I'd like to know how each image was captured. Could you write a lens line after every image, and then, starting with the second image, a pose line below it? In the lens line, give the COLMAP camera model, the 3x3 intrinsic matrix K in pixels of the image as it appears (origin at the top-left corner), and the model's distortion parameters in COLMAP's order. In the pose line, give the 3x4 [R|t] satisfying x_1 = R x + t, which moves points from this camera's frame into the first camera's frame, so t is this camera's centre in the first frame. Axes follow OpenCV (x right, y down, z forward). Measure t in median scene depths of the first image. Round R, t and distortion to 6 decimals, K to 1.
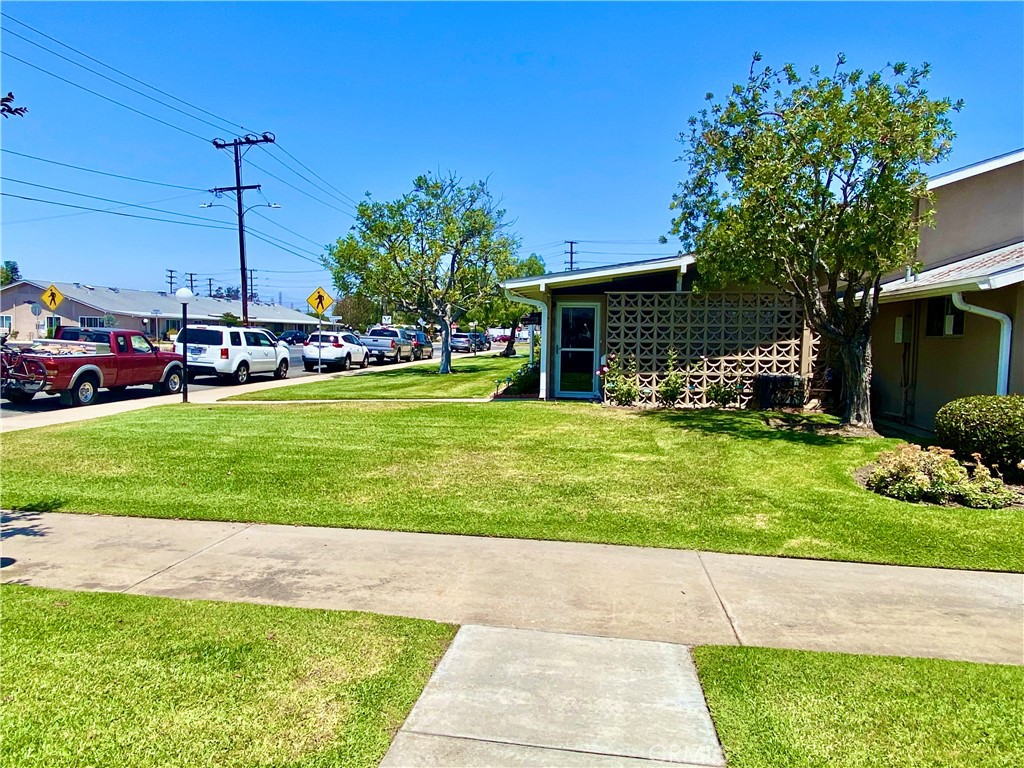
lens RADIAL K [[715.9, 0, 512.0], [0, 715.9, 384.0], [0, 0, 1]] dist [0.078396, -0.099594]
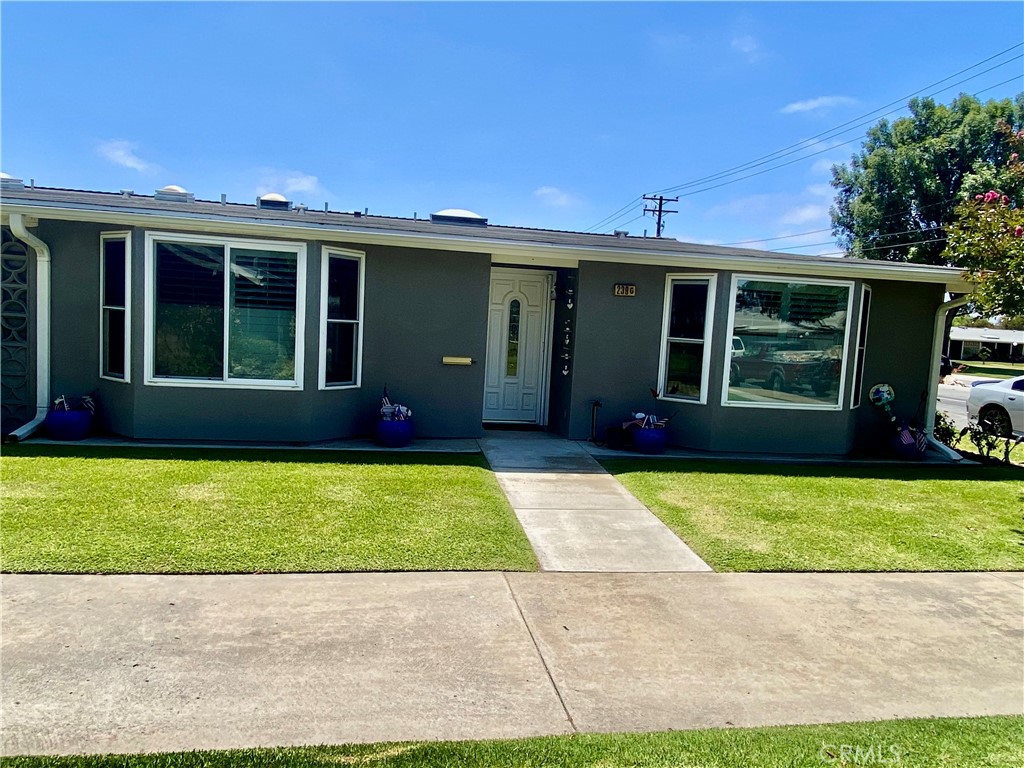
lens RADIAL K [[715.9, 0, 512.0], [0, 715.9, 384.0], [0, 0, 1]] dist [0.078396, -0.099594]
pose [[-0.948515, -0.045948, -0.313382, 0.579013], [-0.097554, 0.983703, 0.151037, -0.122421], [0.301335, 0.173833, -0.937539, 1.730448]]
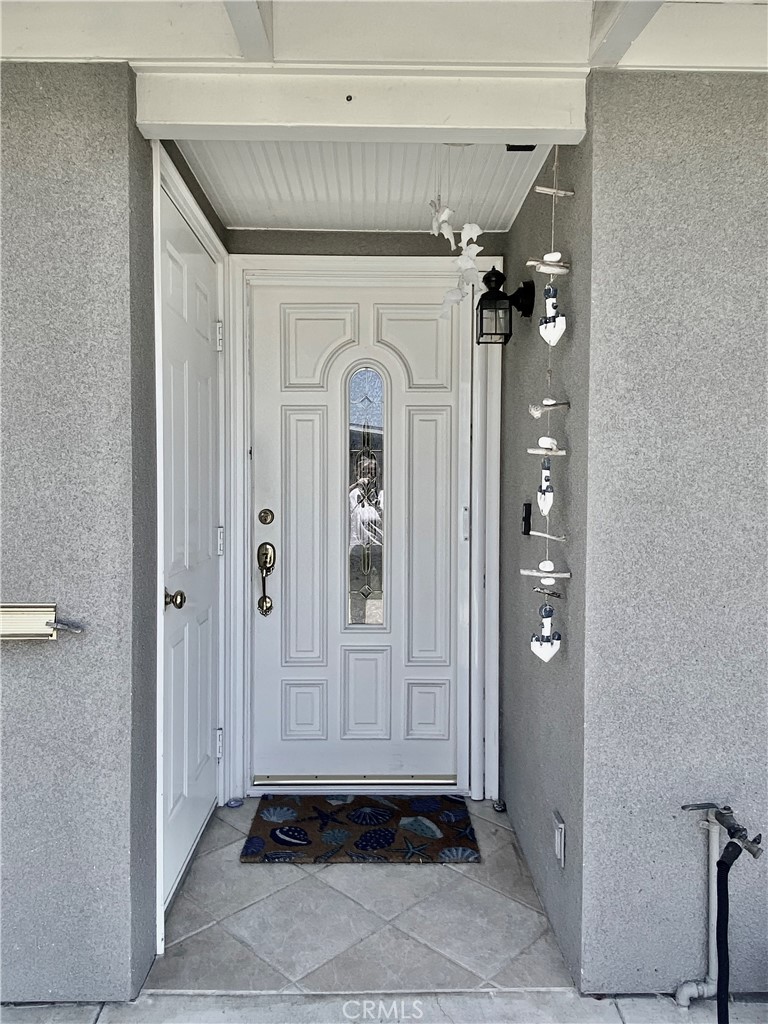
lens RADIAL K [[715.9, 0, 378.6], [0, 715.9, 507.8], [0, 0, 1]] dist [0.078396, -0.099594]
pose [[-0.988916, -0.023014, -0.146681, 0.020316], [-0.038259, 0.994052, 0.101970, 0.001063], [0.143462, 0.106451, -0.983914, 0.400628]]
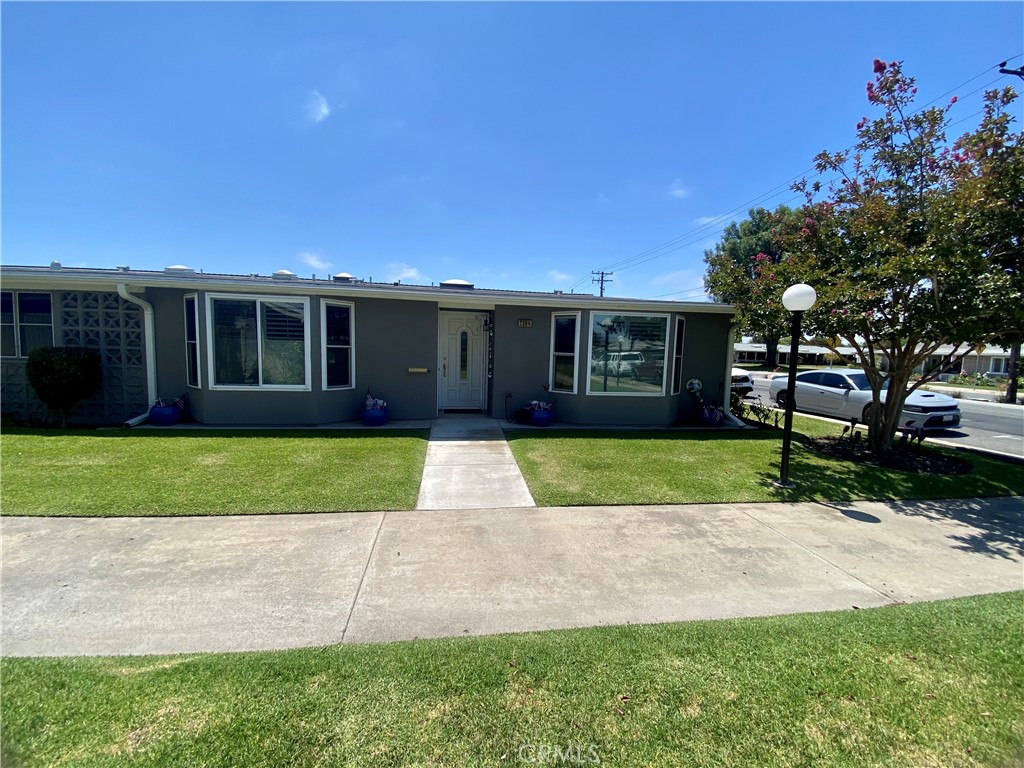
lens RADIAL K [[416.3, 0, 516.5], [0, 416.3, 385.9], [0, 0, 1]] dist [0.049494, -0.042543]
pose [[-0.957345, -0.023477, -0.287993, 0.256685], [-0.070847, 0.985342, 0.155182, -0.117700], [0.280129, 0.168966, -0.944975, 1.675149]]
